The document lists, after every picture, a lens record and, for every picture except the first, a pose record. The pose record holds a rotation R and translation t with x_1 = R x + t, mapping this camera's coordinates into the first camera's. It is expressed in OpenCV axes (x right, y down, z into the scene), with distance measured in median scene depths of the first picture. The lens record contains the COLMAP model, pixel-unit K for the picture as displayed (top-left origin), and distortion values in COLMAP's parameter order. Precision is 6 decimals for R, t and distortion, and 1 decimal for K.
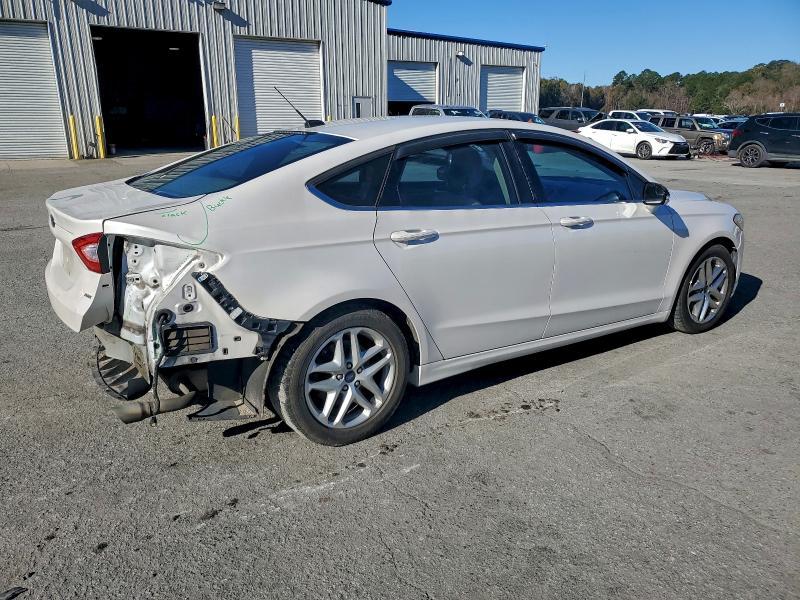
lens RADIAL K [[620.5, 0, 387.0], [0, 620.5, 300.1], [0, 0, 1]] dist [0.003512, 0.013284]
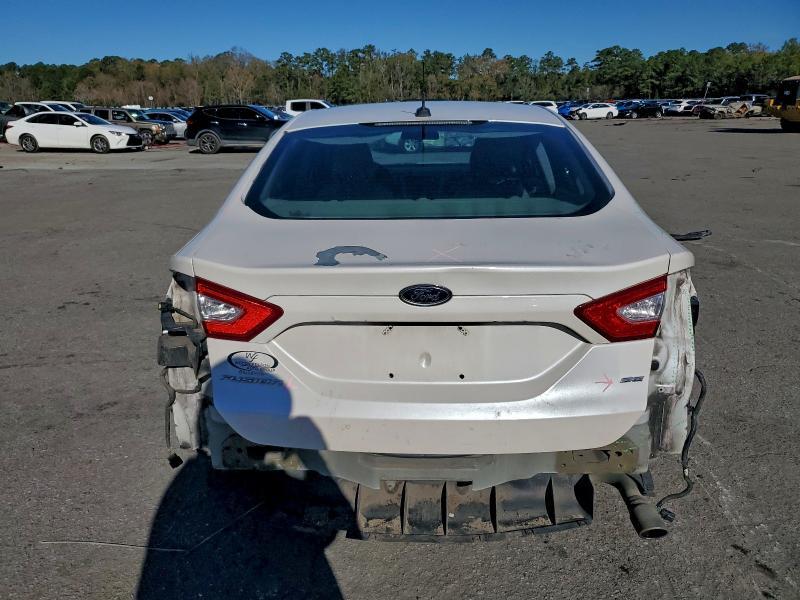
lens RADIAL K [[620.5, 0, 387.0], [0, 620.5, 300.1], [0, 0, 1]] dist [0.003512, 0.013284]
pose [[0.597326, -0.246950, 0.763032, -0.110251], [0.238914, 0.963008, 0.124641, -0.022621], [-0.765586, 0.107848, 0.634230, 0.078617]]
